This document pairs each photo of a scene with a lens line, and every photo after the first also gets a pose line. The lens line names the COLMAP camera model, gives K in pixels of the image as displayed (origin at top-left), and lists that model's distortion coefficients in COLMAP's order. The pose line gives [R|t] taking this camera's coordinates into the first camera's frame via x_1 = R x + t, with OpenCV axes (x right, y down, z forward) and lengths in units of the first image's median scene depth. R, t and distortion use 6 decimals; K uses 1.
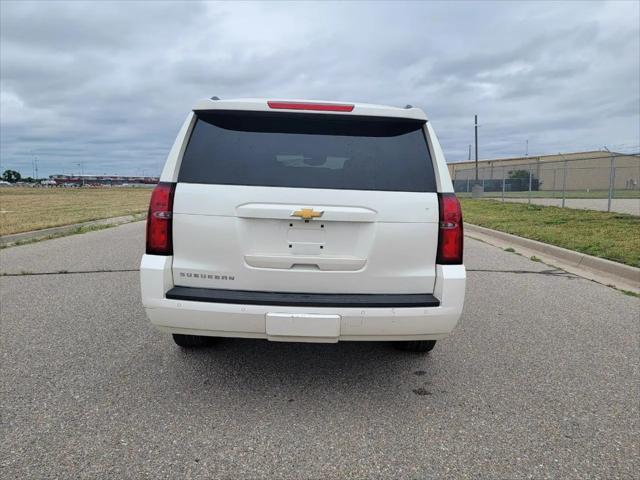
lens RADIAL K [[514.8, 0, 320.3], [0, 514.8, 248.4], [0, 0, 1]] dist [0.056088, -0.001323]
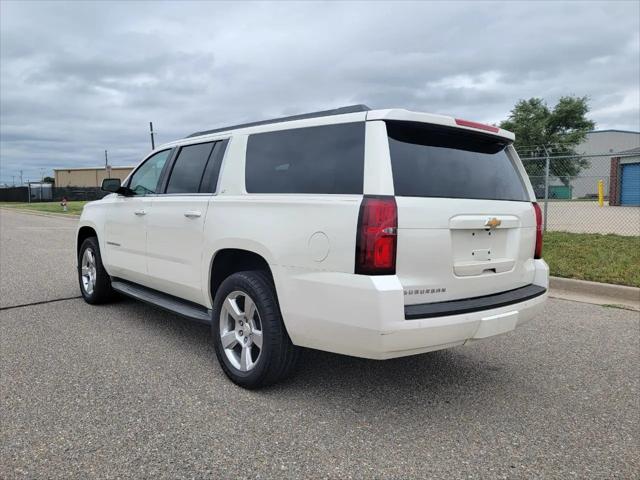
lens RADIAL K [[507.9, 0, 320.0], [0, 507.9, 240.0], [0, 0, 1]] dist [0.049134, -0.005349]
pose [[0.754913, -0.061550, 0.652930, -0.917443], [0.079449, 0.996837, 0.002111, -0.056078], [-0.650995, 0.050281, 0.757415, 0.370869]]
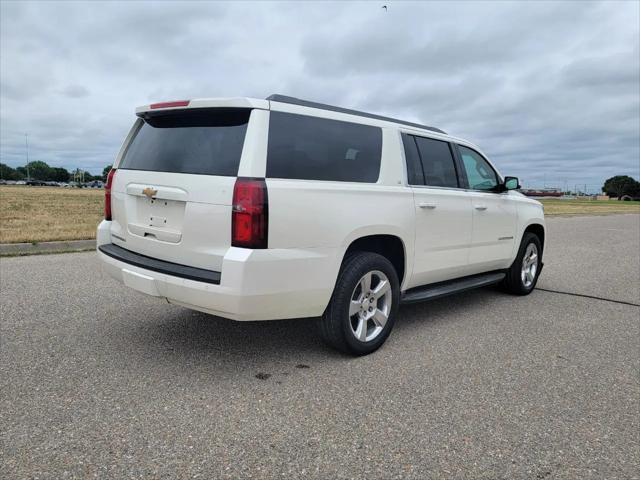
lens RADIAL K [[515.7, 0, 313.7], [0, 515.7, 250.4], [0, 0, 1]] dist [0.078130, -0.004285]
pose [[0.732019, 0.100018, -0.673903, 0.991189], [-0.115018, 0.993110, 0.022456, -0.002085], [0.671505, 0.061073, 0.738479, 0.320360]]
